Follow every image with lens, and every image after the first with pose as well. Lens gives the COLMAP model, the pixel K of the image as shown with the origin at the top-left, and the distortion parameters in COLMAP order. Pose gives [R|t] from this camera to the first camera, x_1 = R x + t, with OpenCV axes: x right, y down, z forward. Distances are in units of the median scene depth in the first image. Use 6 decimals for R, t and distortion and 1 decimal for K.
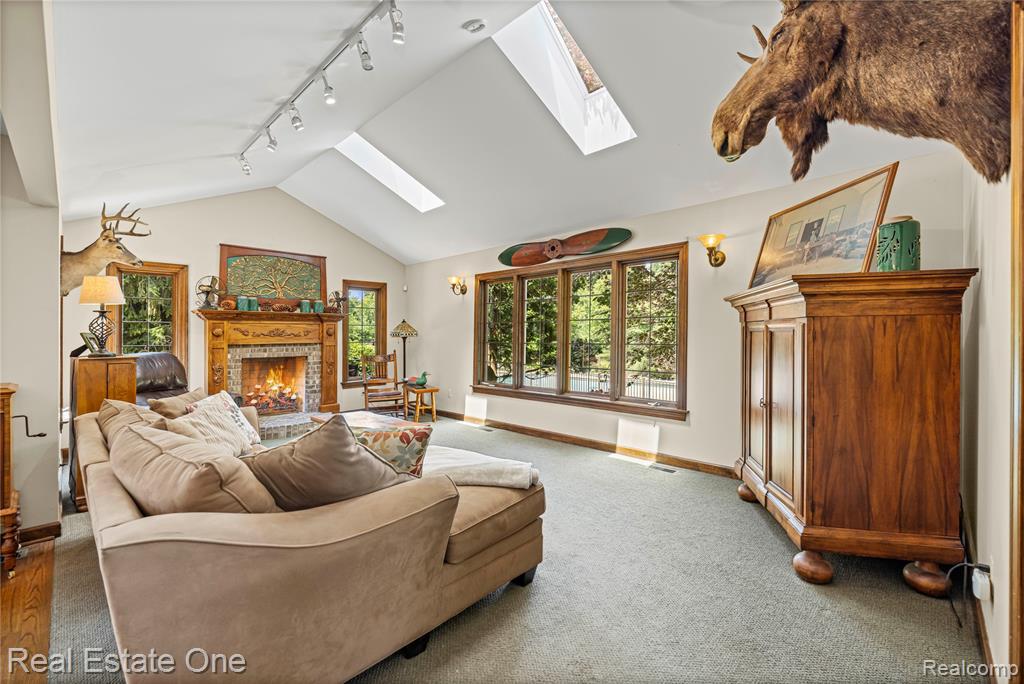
lens RADIAL K [[427.9, 0, 512.0], [0, 427.9, 342.0], [0, 0, 1]] dist [0.000028, -0.000033]
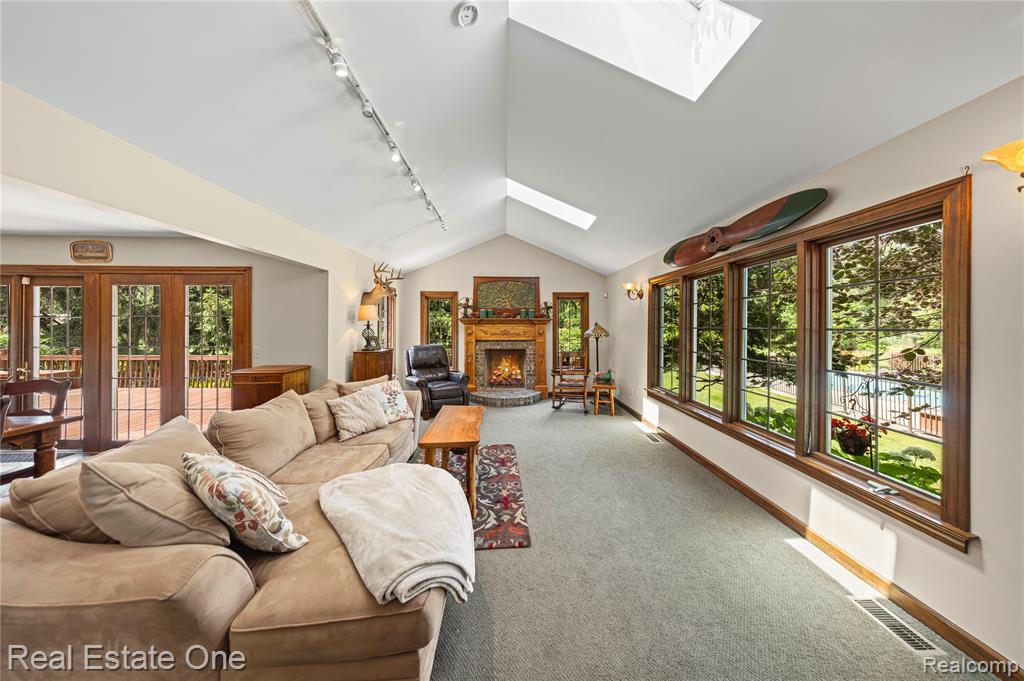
lens RADIAL K [[301.5, 0, 514.9], [0, 301.5, 319.2], [0, 0, 1]] dist [-0.007140, -0.000056]
pose [[0.717780, -0.007754, -0.696227, 0.200669], [-0.017653, 0.999414, -0.029330, -0.039905], [0.696046, 0.033343, 0.717223, 0.299784]]
